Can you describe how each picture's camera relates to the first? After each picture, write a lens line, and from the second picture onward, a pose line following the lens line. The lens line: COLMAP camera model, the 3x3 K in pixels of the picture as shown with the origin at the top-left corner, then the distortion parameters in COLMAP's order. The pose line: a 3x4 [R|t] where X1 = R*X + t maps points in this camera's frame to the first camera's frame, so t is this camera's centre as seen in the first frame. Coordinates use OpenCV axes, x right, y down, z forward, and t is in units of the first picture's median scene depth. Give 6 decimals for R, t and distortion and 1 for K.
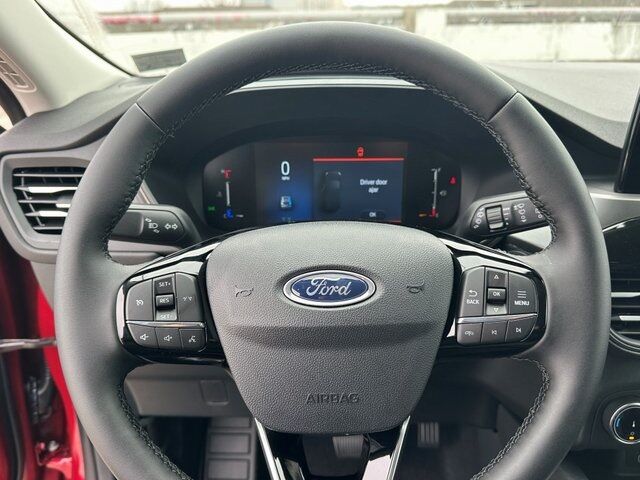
lens RADIAL K [[498.6, 0, 318.9], [0, 498.6, 241.1], [0, 0, 1]] dist [0.016961, -0.022072]
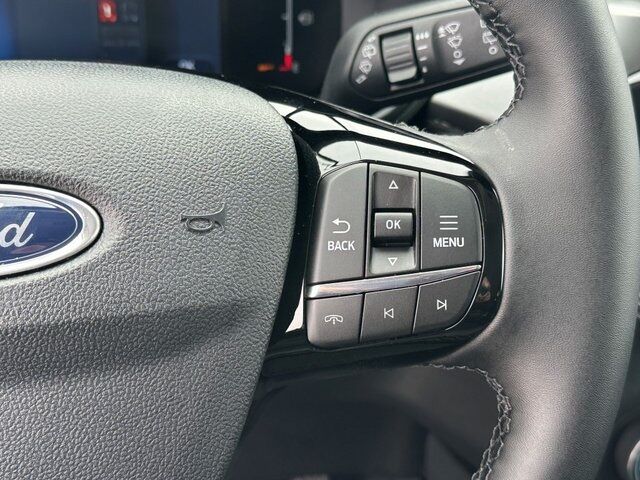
lens RADIAL K [[883.9, 0, 319.4], [0, 883.9, 237.3], [0, 0, 1]] dist [0.152629, 0.000000]
pose [[0.977586, -0.051874, 0.204044, 0.134789], [0.030121, 0.993661, 0.108306, 0.031508], [-0.208369, -0.099732, 0.972952, 0.266534]]
